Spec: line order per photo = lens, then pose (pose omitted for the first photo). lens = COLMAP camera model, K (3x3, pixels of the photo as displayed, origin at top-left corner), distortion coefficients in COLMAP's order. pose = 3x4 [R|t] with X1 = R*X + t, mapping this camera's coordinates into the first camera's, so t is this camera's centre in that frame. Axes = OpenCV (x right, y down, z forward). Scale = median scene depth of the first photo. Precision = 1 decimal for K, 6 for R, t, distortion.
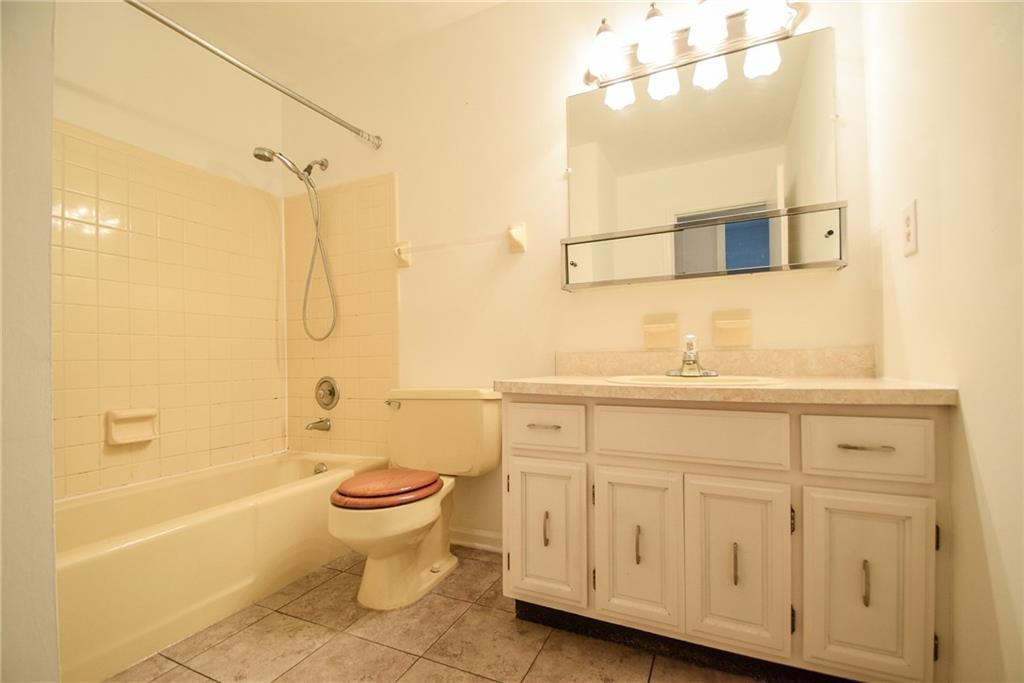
lens RADIAL K [[445.7, 0, 514.1], [0, 445.7, 348.1], [0, 0, 1]] dist [-0.012334, -0.000693]
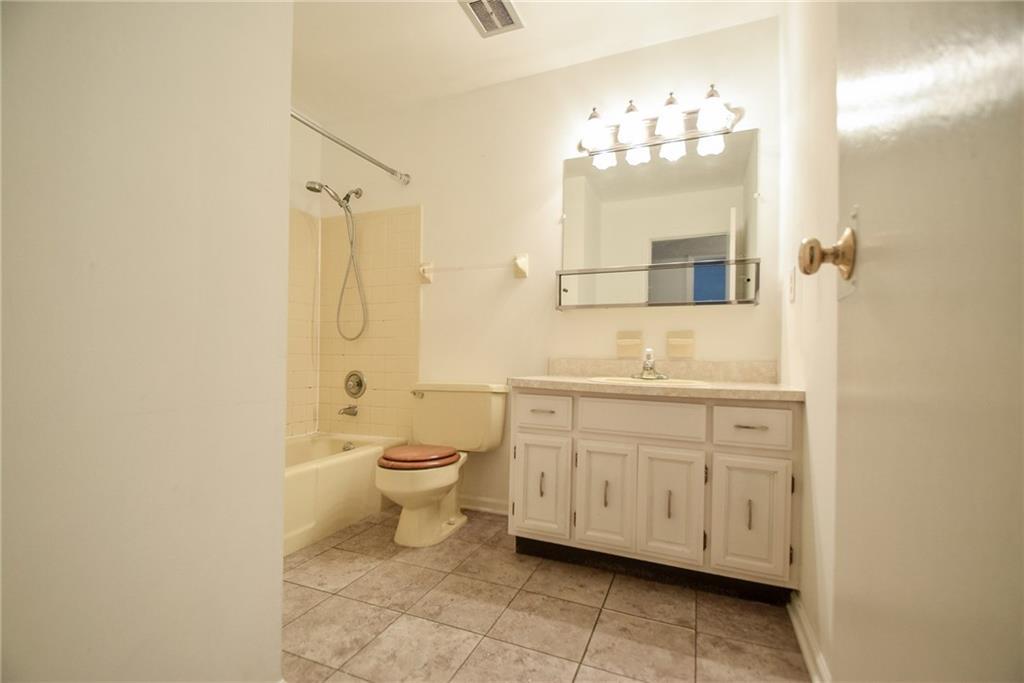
lens RADIAL K [[445.7, 0, 511.1], [0, 445.7, 346.1], [0, 0, 1]] dist [-0.012334, -0.000693]
pose [[0.998802, 0.033158, 0.035991, -0.075394], [-0.033048, 0.999447, -0.003640, -0.017636], [-0.036091, 0.002447, 0.999345, -0.338532]]
